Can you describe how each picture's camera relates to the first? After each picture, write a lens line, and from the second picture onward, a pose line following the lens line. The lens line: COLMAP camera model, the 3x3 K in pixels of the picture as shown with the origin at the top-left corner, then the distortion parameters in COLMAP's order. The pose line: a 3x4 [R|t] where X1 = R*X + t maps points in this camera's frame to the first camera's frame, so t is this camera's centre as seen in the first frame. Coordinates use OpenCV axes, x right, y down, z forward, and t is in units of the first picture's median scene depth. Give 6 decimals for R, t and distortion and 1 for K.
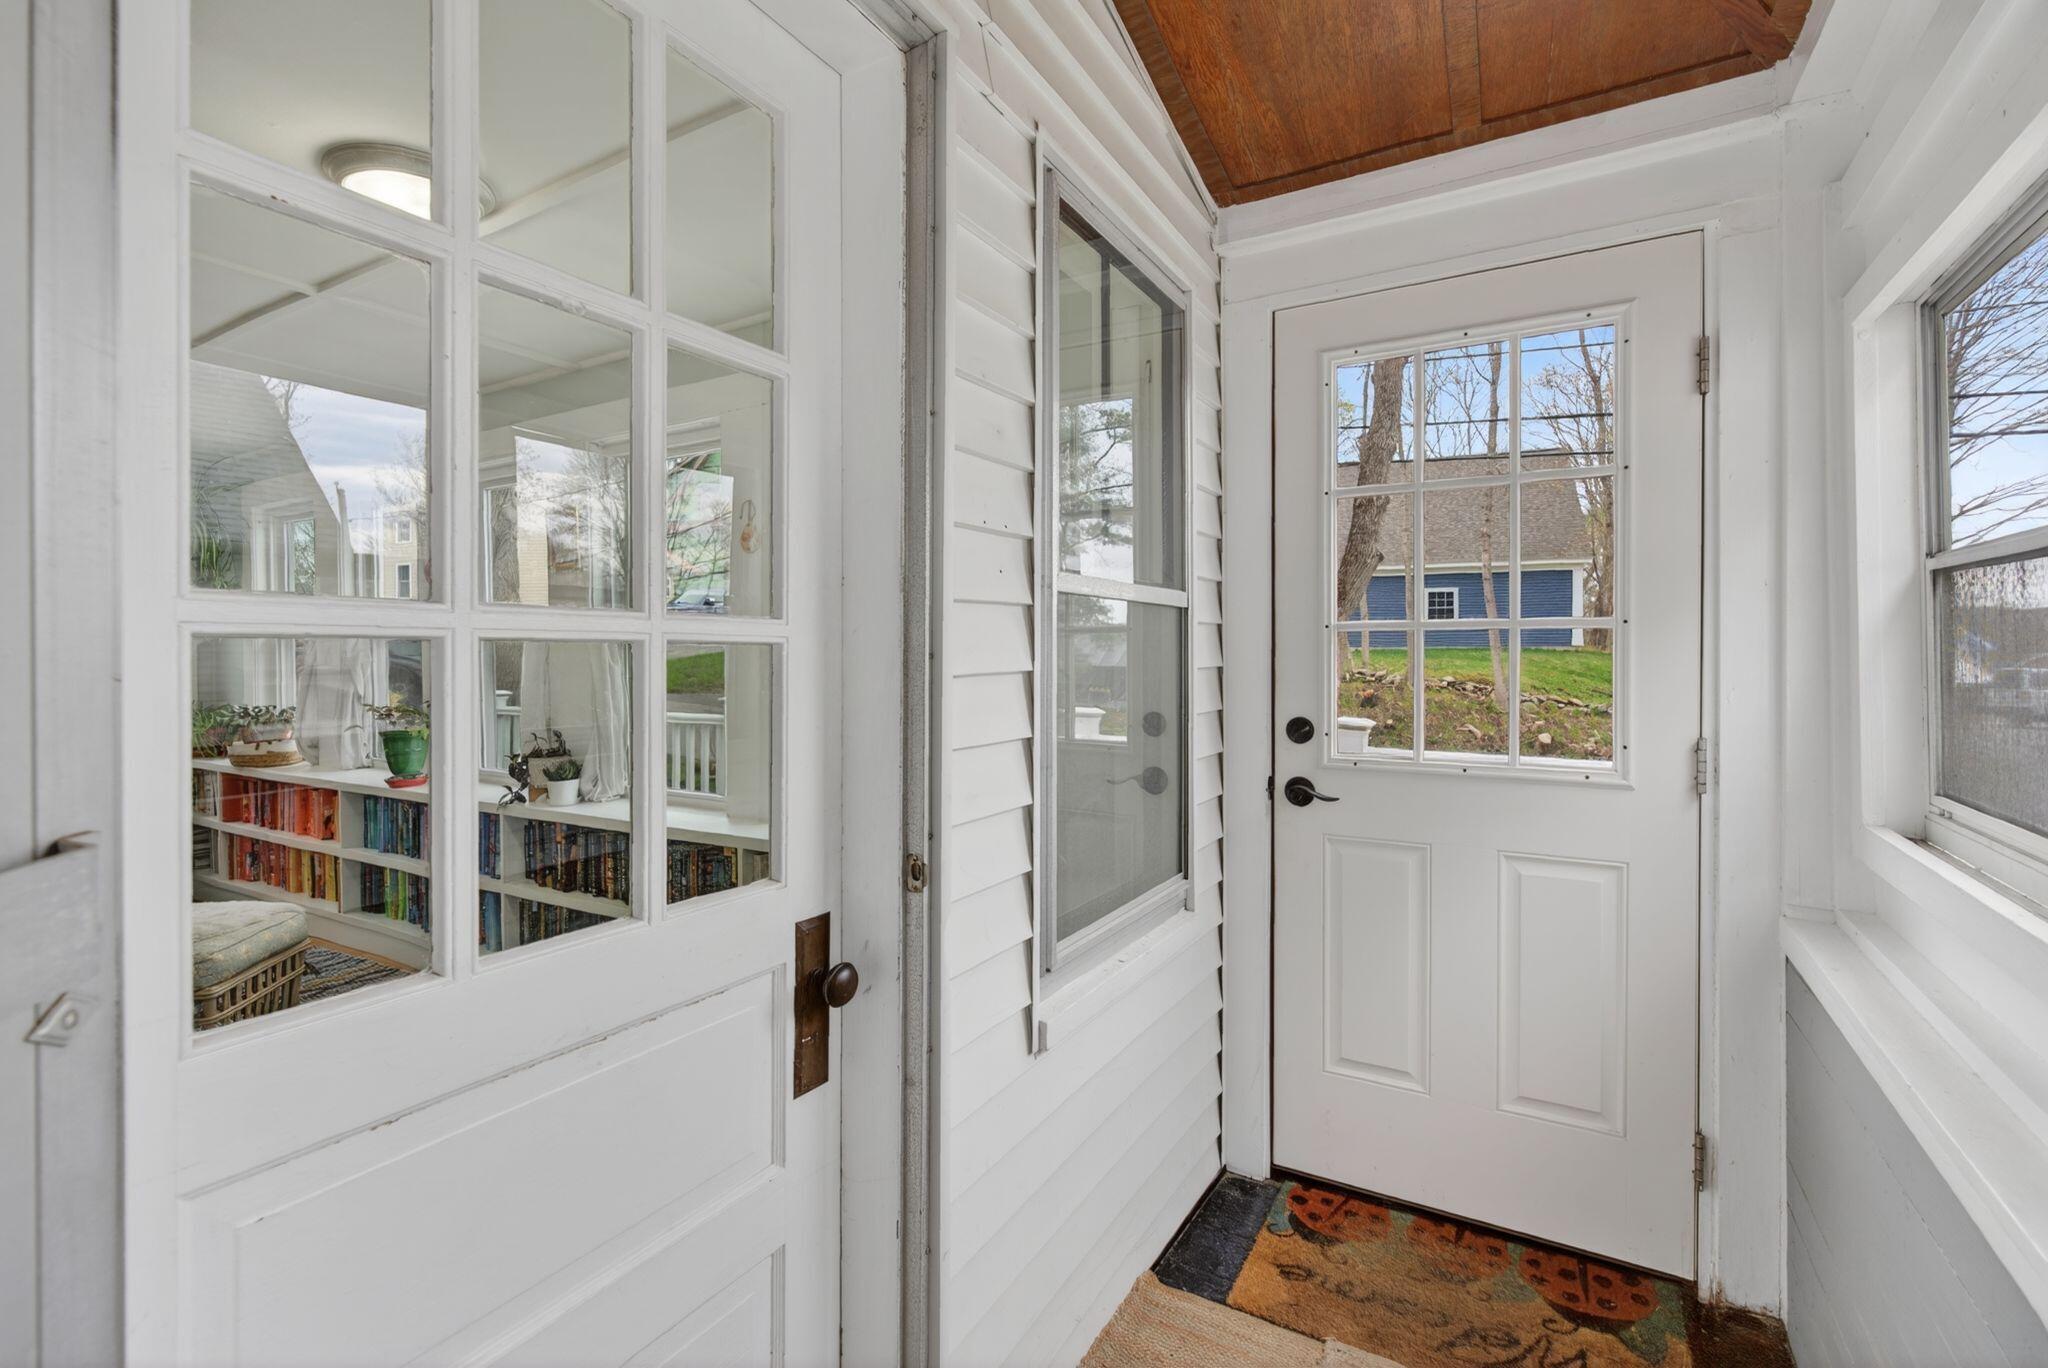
lens RADIAL K [[927.0, 0, 1017.5], [0, 927.0, 668.8], [0, 0, 1]] dist [-0.002797, -0.000467]
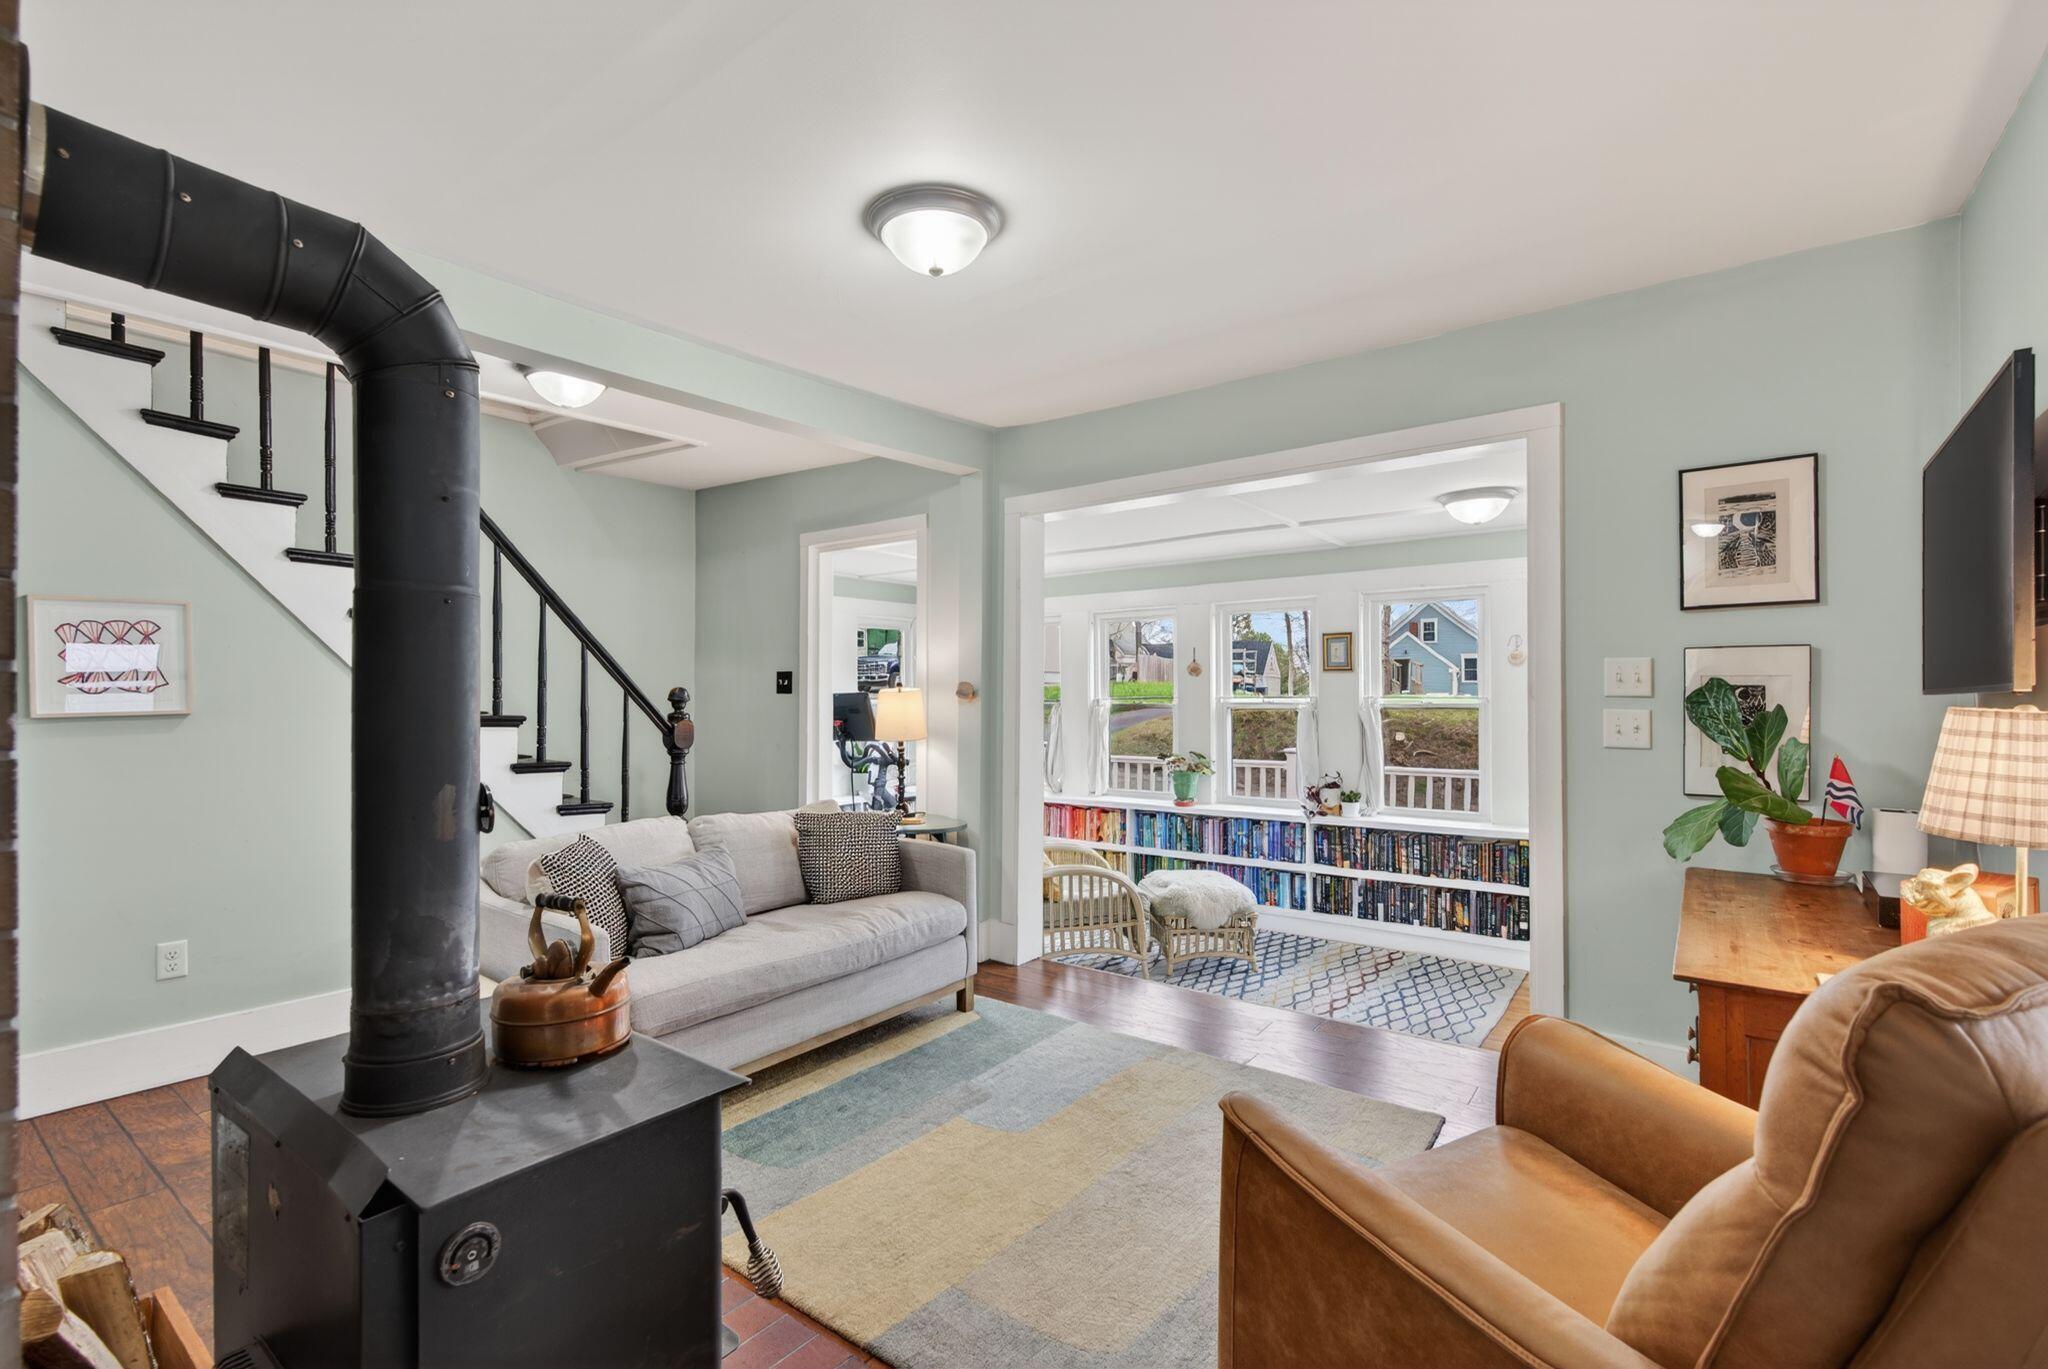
lens RADIAL K [[927.0, 0, 1023.9], [0, 927.0, 685.6], [0, 0, 1]] dist [-0.002797, -0.000467]
pose [[0.993643, -0.001094, -0.112567, -0.860052], [-0.002143, 0.999588, -0.028636, -0.034986], [0.112552, 0.028695, 0.993231, -0.670826]]
